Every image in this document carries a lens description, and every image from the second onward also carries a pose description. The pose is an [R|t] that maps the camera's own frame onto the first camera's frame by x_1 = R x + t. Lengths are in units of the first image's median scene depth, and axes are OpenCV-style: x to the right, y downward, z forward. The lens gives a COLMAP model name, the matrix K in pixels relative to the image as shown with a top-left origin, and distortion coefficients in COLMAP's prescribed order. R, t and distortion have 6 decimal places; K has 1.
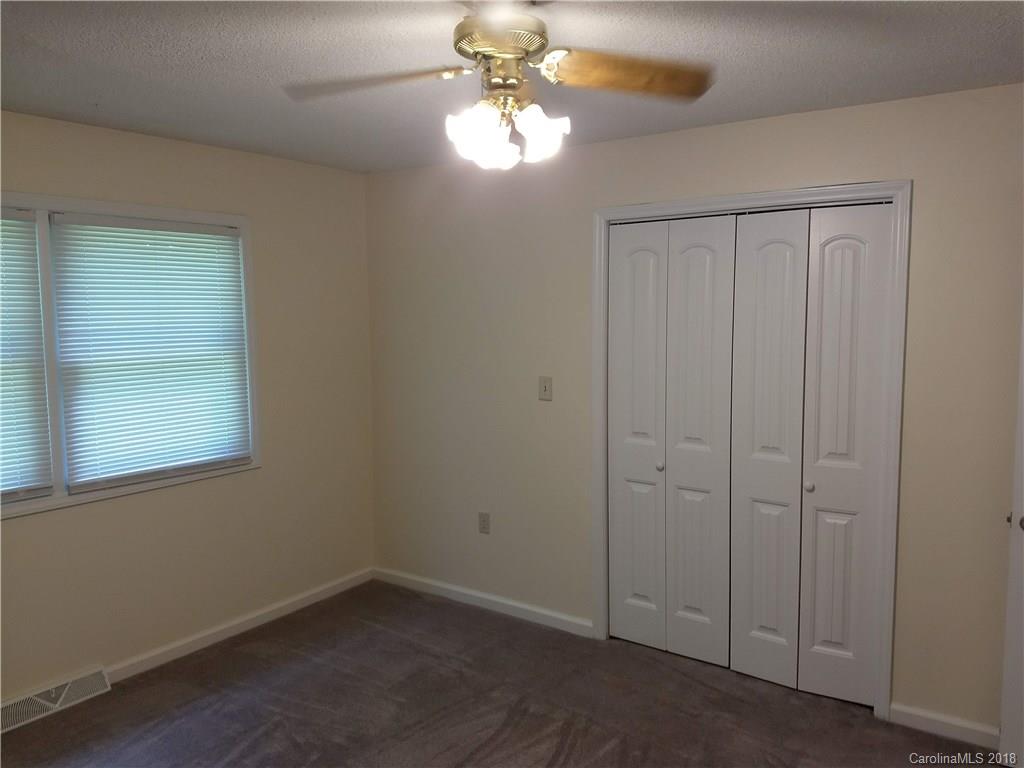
lens RADIAL K [[787.1, 0, 512.0], [0, 787.1, 384.0], [0, 0, 1]] dist [0.002269, 0.000682]
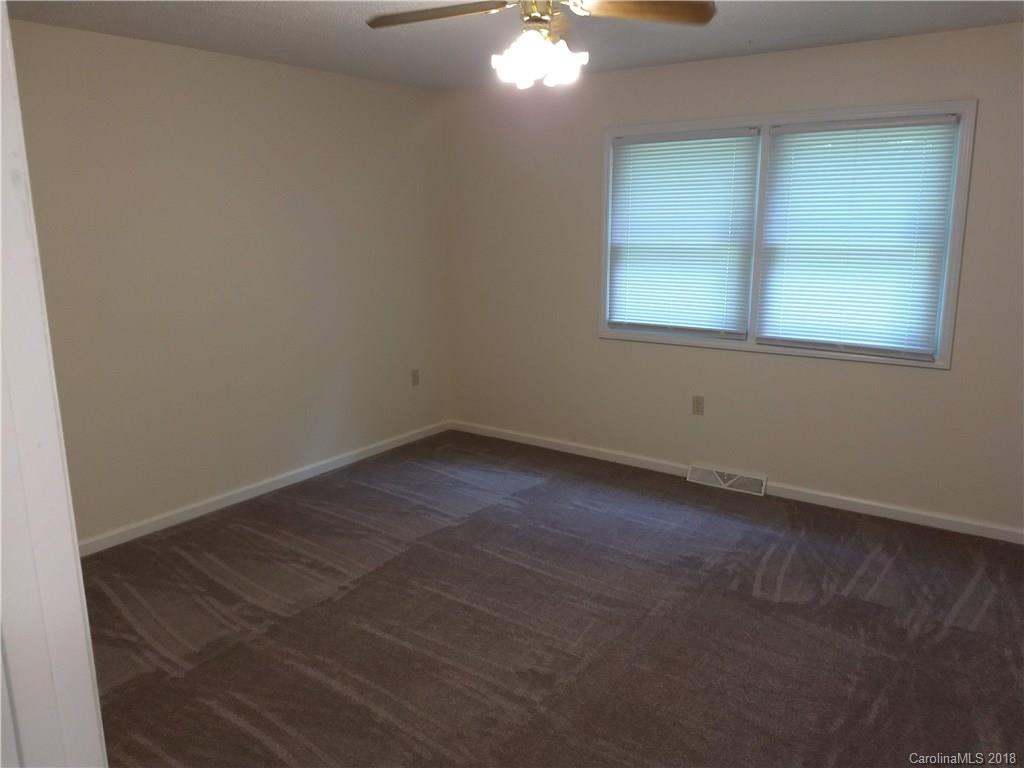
lens RADIAL K [[796.7, 0, 517.6], [0, 796.7, 381.3], [0, 0, 1]] dist [0.258729, -0.500270]
pose [[-0.003174, 0.211560, -0.977360, 0.814576], [-0.092853, 0.973080, 0.210936, -0.052344], [0.995675, 0.091420, 0.016555, 0.571670]]
